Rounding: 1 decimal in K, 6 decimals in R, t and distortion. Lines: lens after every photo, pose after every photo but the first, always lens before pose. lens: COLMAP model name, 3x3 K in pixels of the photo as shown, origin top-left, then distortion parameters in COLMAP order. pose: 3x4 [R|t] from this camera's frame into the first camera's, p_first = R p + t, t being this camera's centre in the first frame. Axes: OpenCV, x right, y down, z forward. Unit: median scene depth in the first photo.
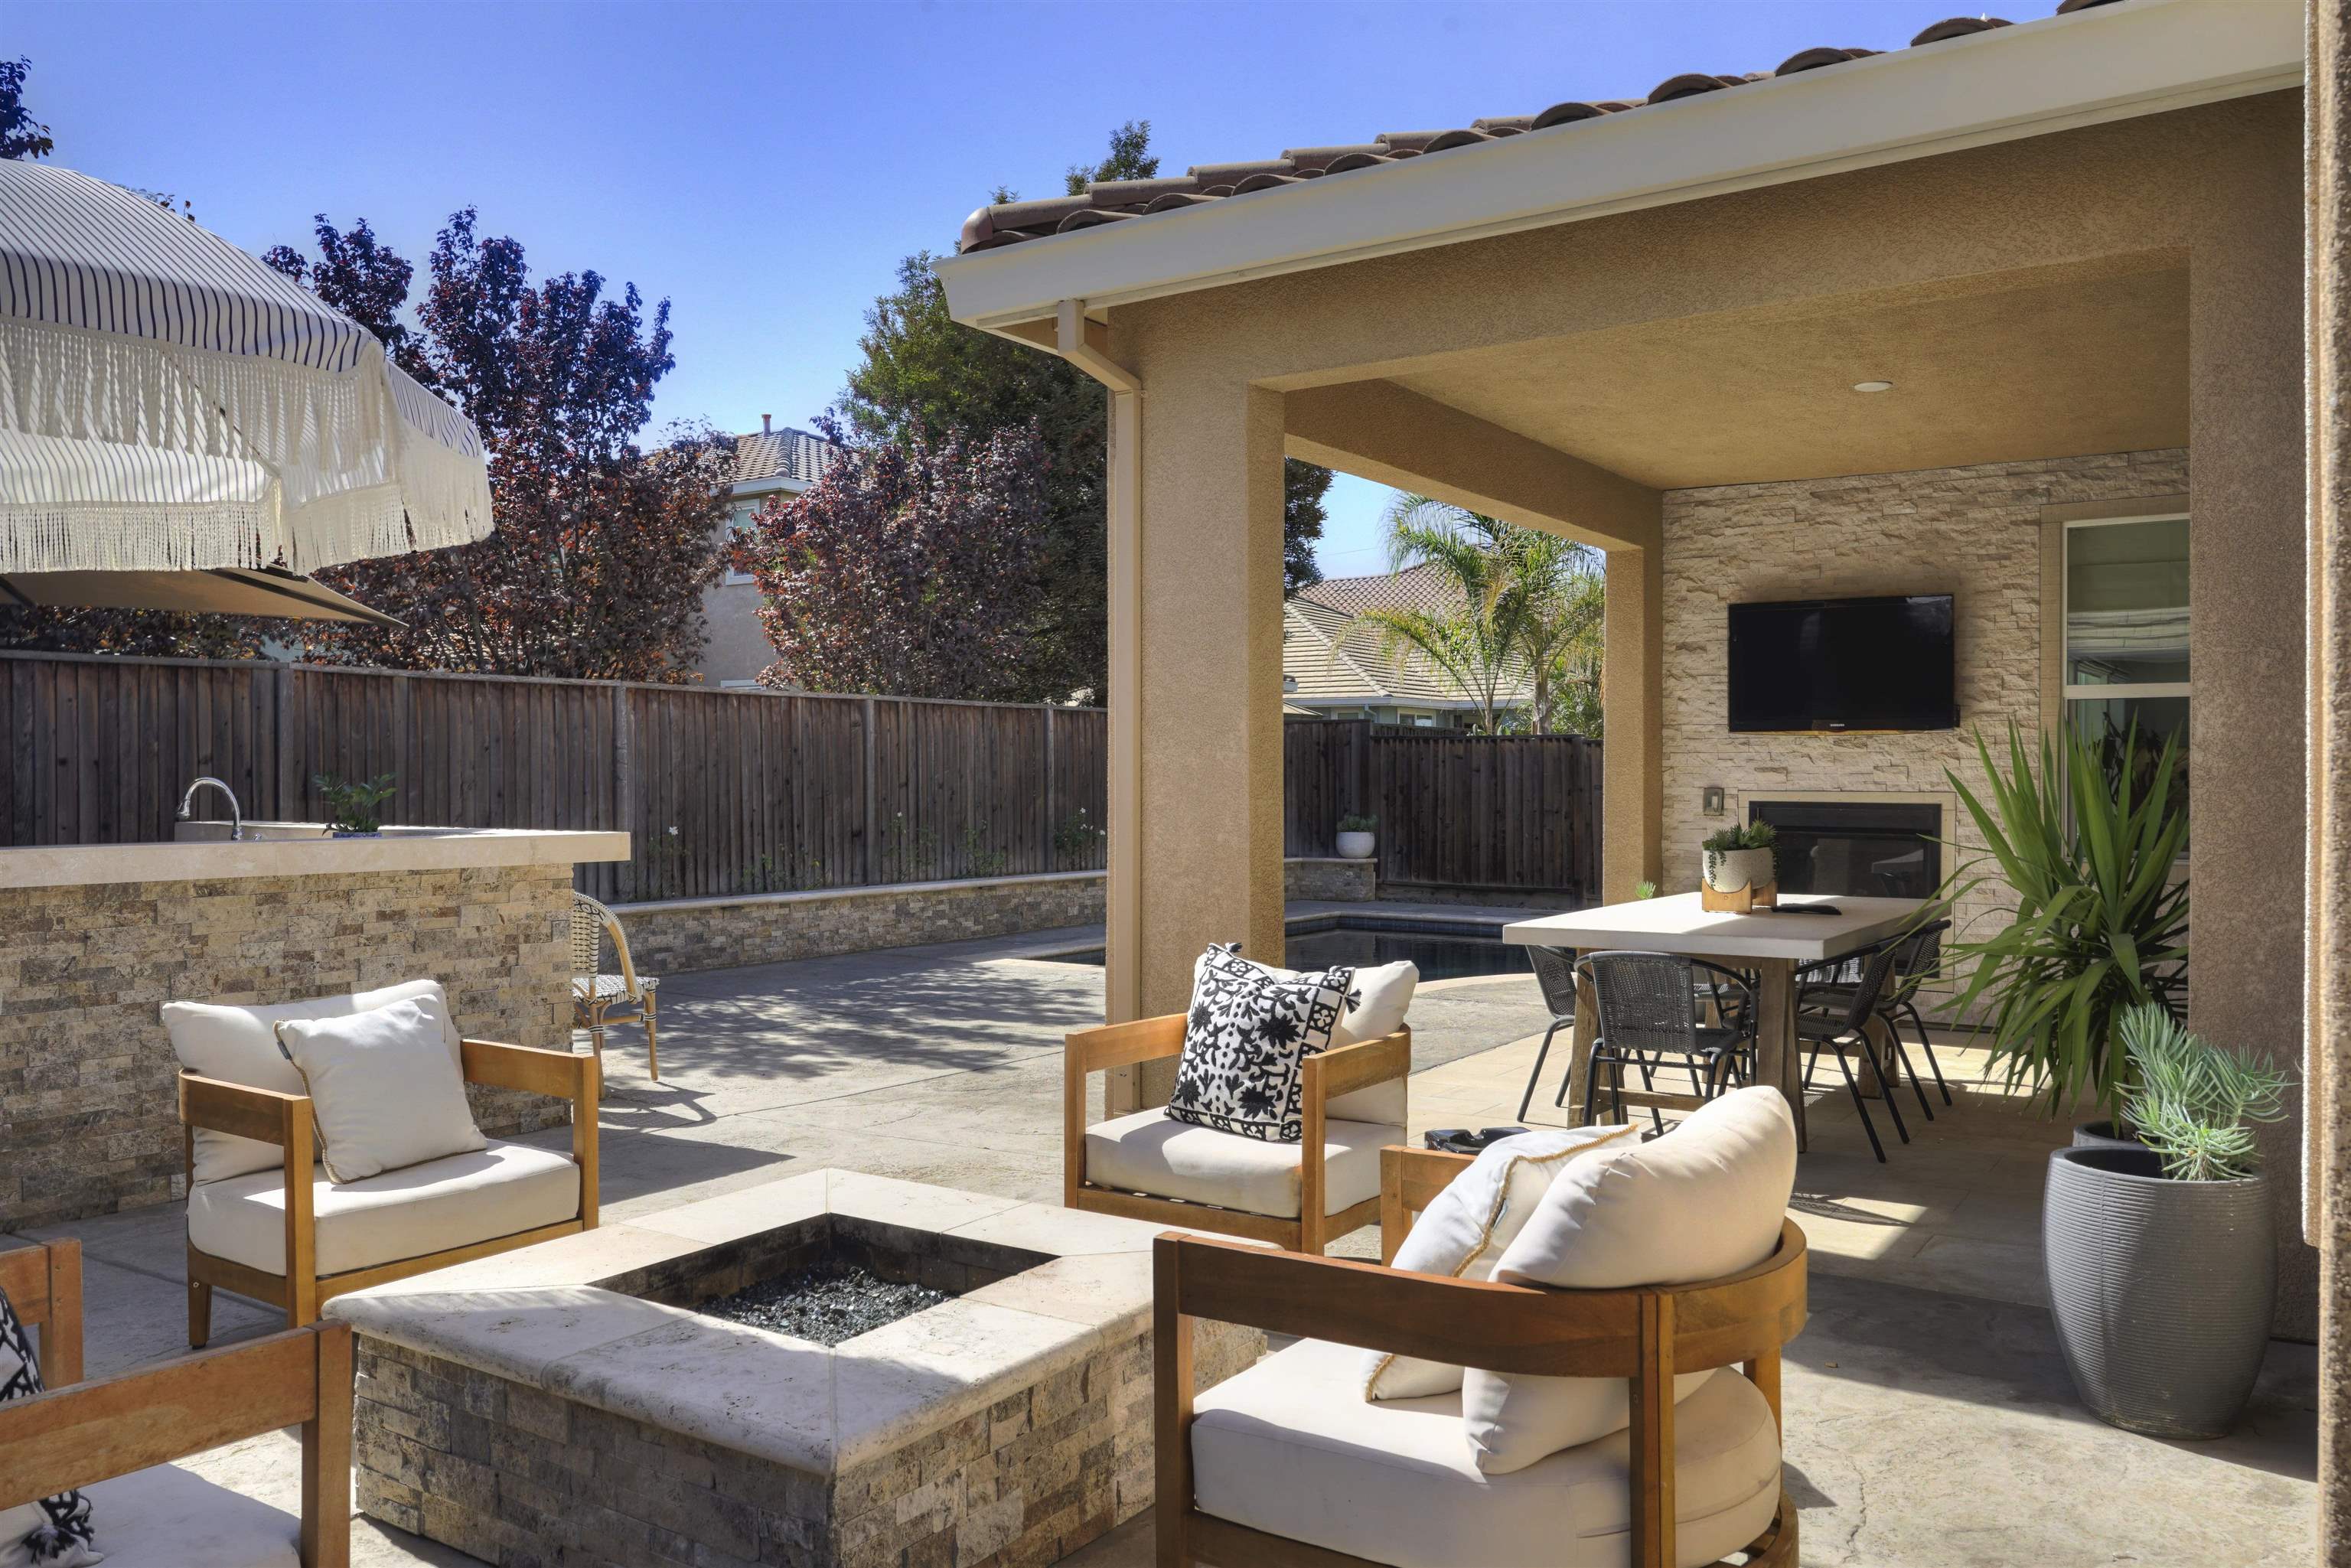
lens RADIAL K [[1760.0, 0, 1174.1], [0, 1760.0, 785.0], [0, 0, 1]] dist [-0.004513, -0.001204]
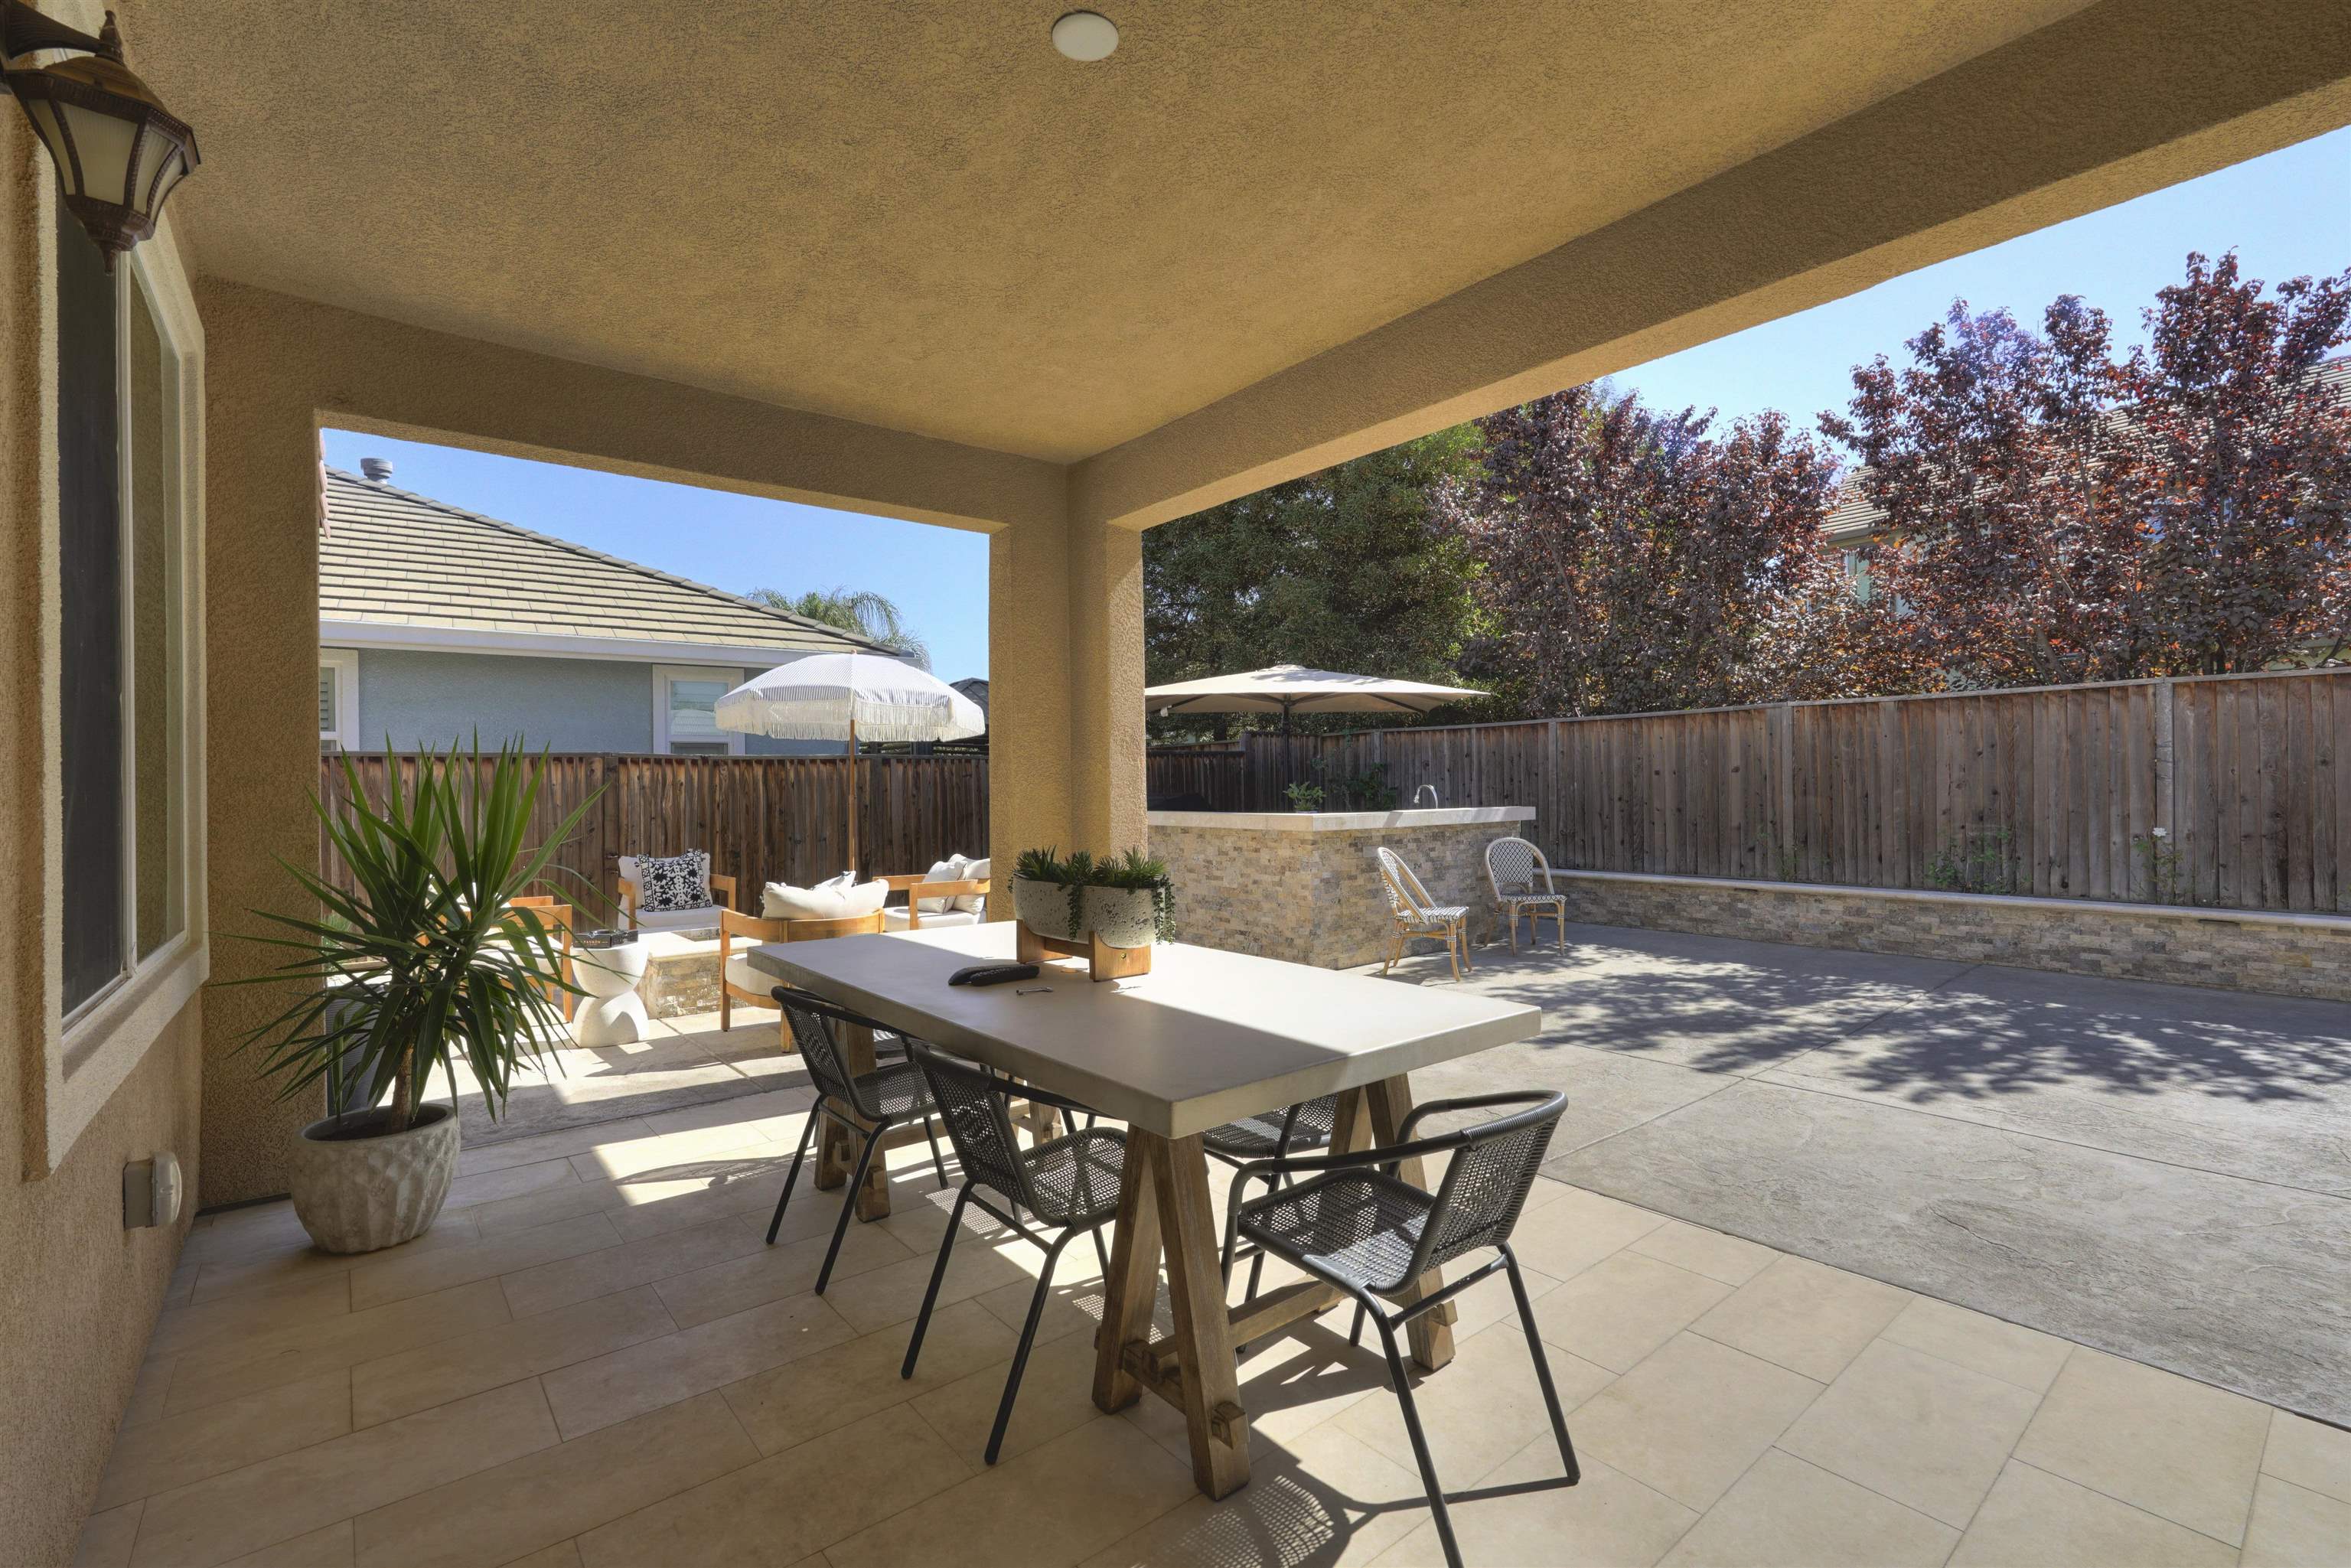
lens RADIAL K [[1035.5, 0, 1173.3], [0, 1035.5, 784.9], [0, 0, 1]] dist [-0.013631, 0.002444]
pose [[-0.296324, 0.000141, -0.955088, 0.516488], [0.005795, 0.999982, -0.001650, -0.002095], [0.955070, -0.006024, -0.296319, 0.841881]]
